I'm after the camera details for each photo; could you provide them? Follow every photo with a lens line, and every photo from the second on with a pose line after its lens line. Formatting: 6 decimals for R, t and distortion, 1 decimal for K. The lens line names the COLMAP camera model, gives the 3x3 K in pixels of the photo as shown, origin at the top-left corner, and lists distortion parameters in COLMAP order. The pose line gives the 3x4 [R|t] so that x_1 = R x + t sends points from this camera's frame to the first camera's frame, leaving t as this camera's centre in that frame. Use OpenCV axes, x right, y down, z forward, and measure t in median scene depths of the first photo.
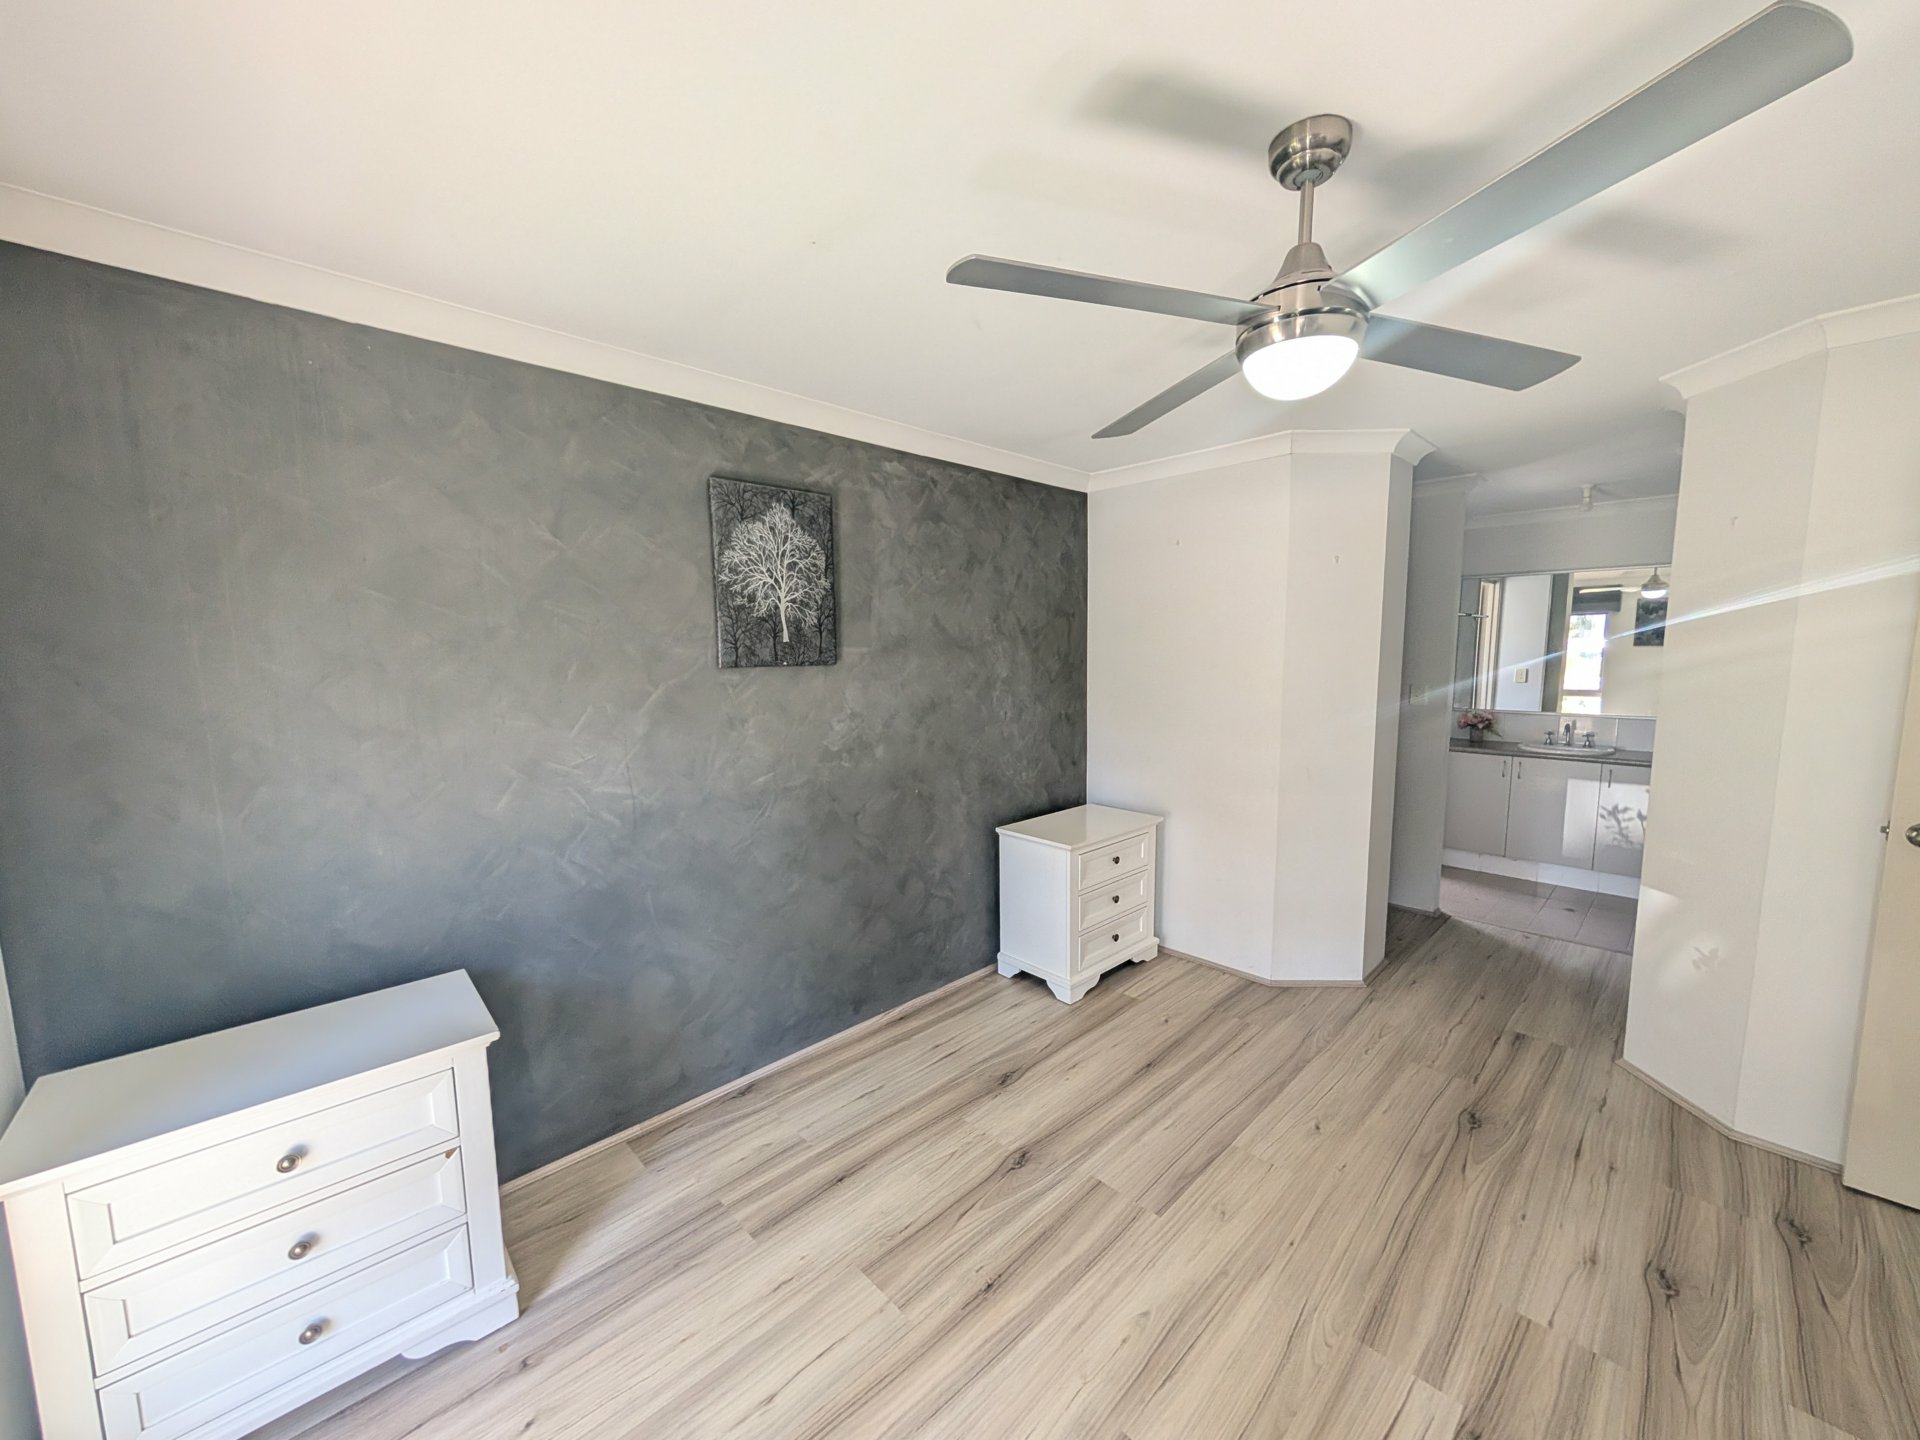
lens RADIAL K [[725.8, 0, 966.3], [0, 725.8, 733.7], [0, 0, 1]] dist [-0.000880, 0.000061]
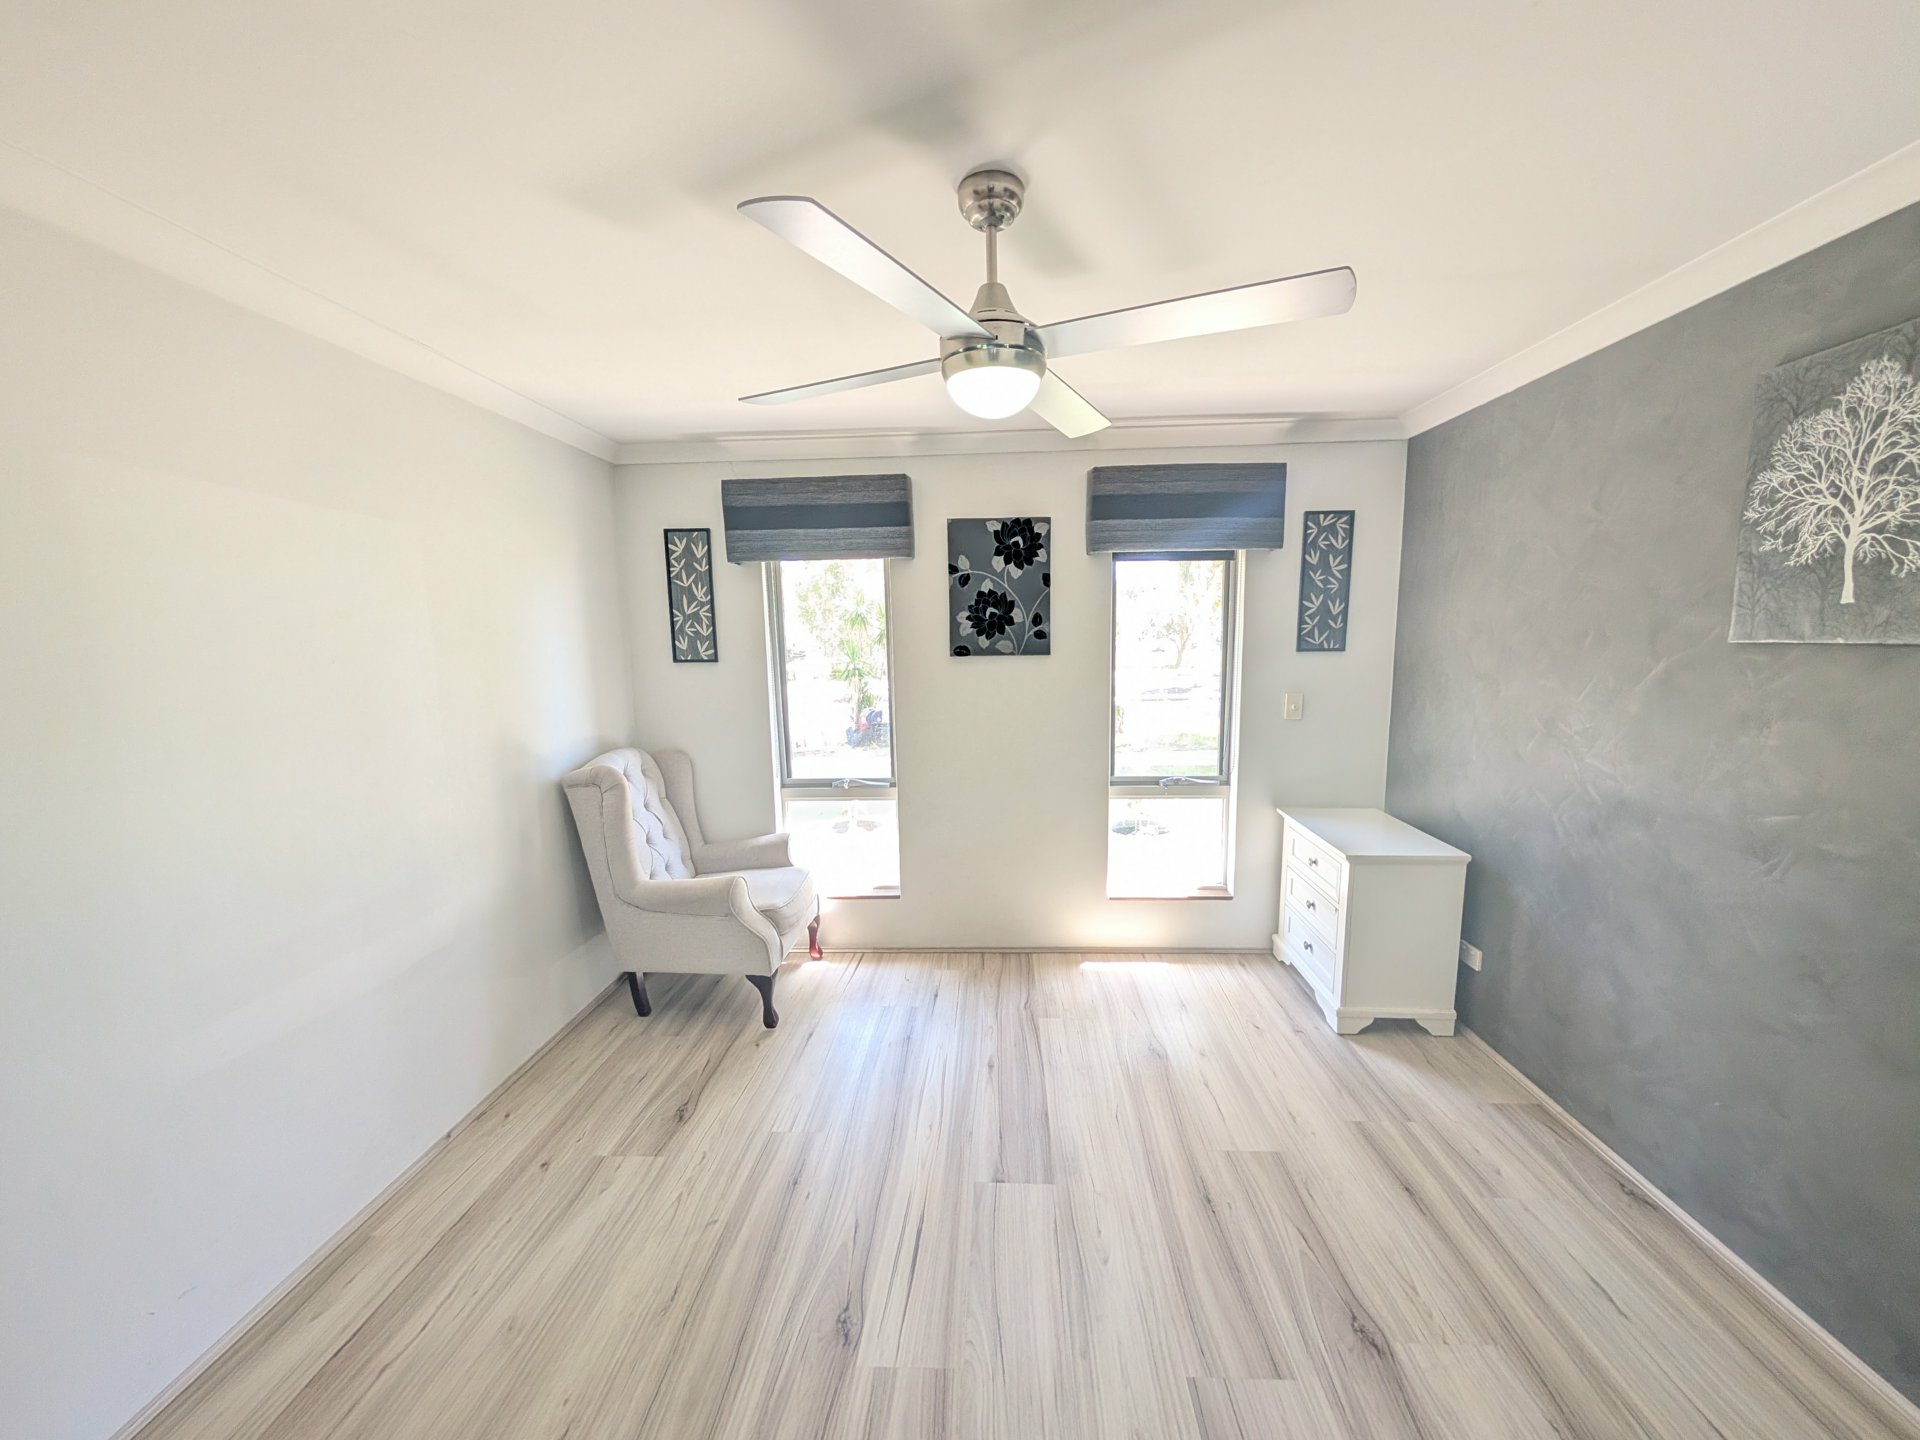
lens RADIAL K [[725.8, 0, 966.3], [0, 725.8, 733.7], [0, 0, 1]] dist [-0.000880, 0.000061]
pose [[-0.729817, 0.118438, -0.673305, 0.706619], [-0.054061, 0.971796, 0.229543, -0.127292], [0.681501, 0.203925, -0.702831, 1.005663]]
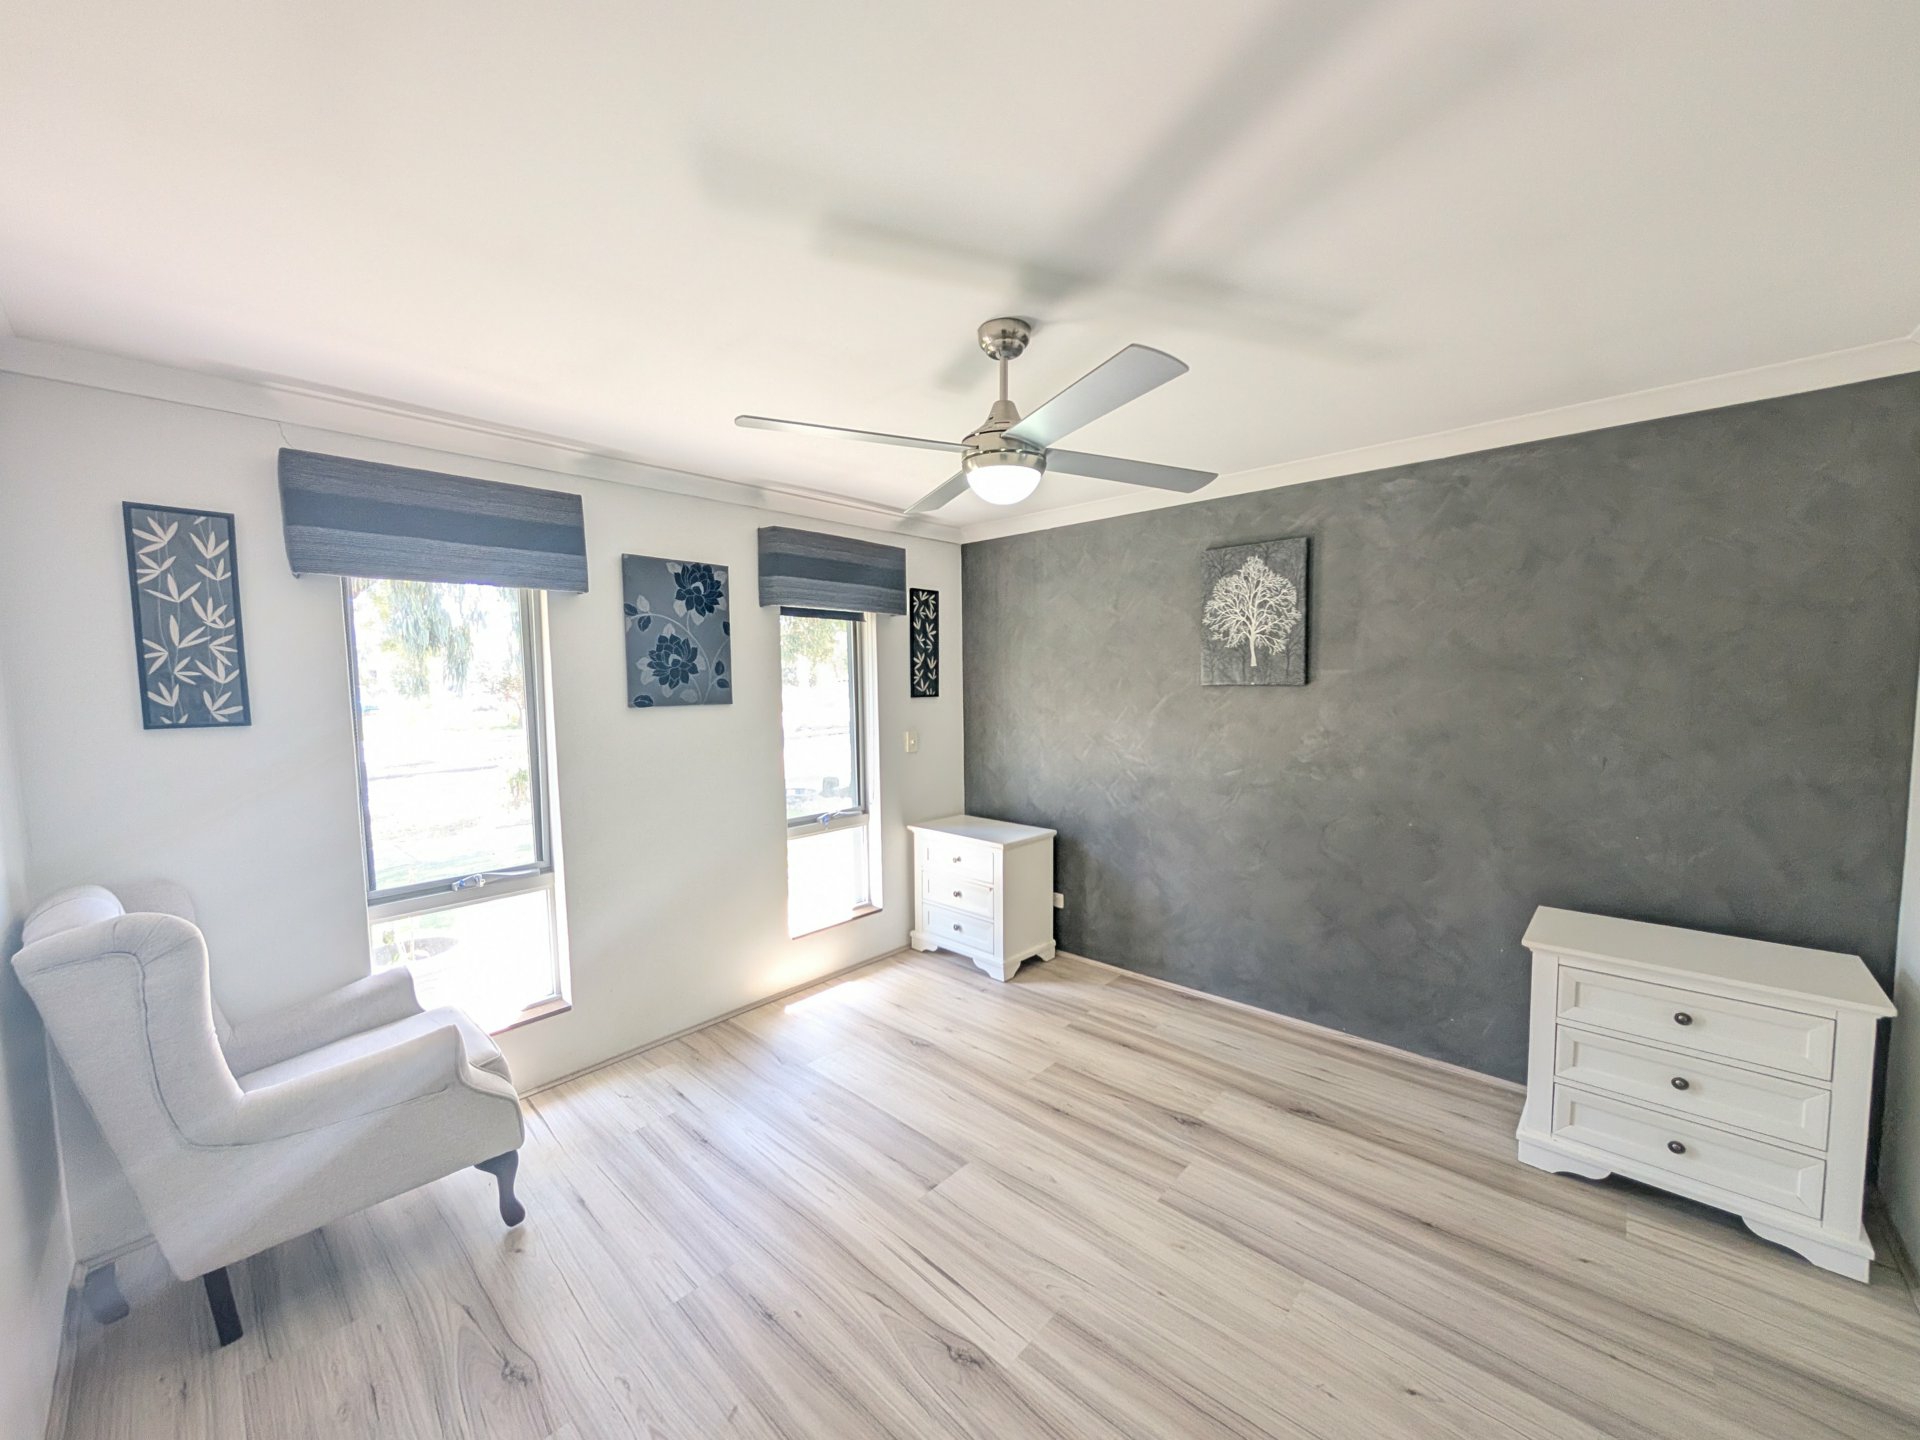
lens RADIAL K [[725.8, 0, 966.3], [0, 725.8, 733.7], [0, 0, 1]] dist [-0.000880, 0.000061]
pose [[0.057833, 0.086867, -0.994540, 1.023706], [-0.103622, 0.991349, 0.080563, -0.064903], [0.992934, 0.098397, 0.066334, 0.468301]]
